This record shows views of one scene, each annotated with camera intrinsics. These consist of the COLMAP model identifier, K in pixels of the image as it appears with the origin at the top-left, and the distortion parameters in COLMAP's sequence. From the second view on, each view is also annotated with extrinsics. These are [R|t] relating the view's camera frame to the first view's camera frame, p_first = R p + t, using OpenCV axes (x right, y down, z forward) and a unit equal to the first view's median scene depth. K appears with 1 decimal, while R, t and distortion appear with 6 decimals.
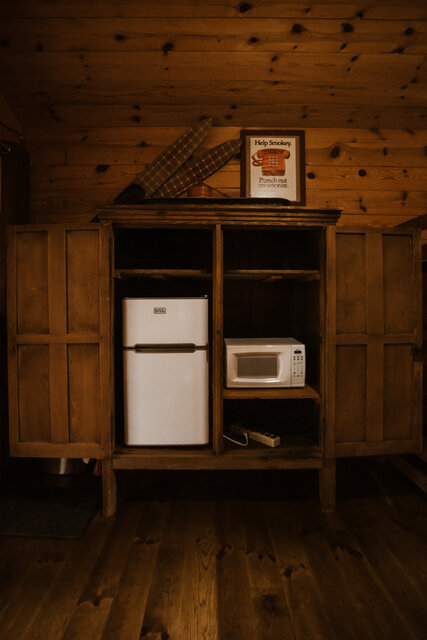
lens RADIAL K [[310.0, 0, 210.1], [0, 310.0, 321.3], [0, 0, 1]] dist [-0.005765, 0.002422]
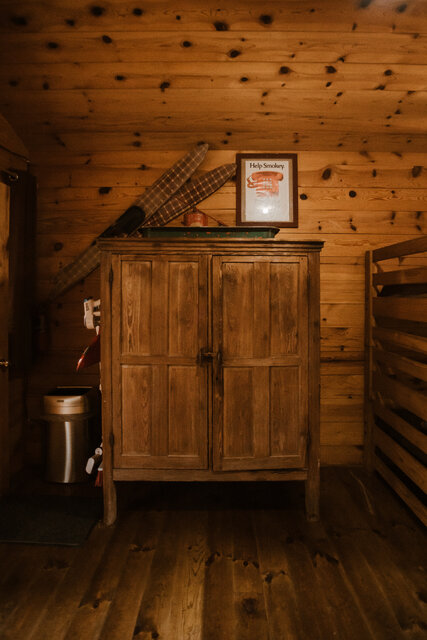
lens RADIAL K [[310.0, 0, 213.6], [0, 310.0, 320.6], [0, 0, 1]] dist [-0.005765, 0.002422]
pose [[0.999988, -0.001042, -0.004869, 0.039454], [0.001020, 0.999989, -0.004594, -0.069798], [0.004873, 0.004589, 0.999978, -0.074265]]
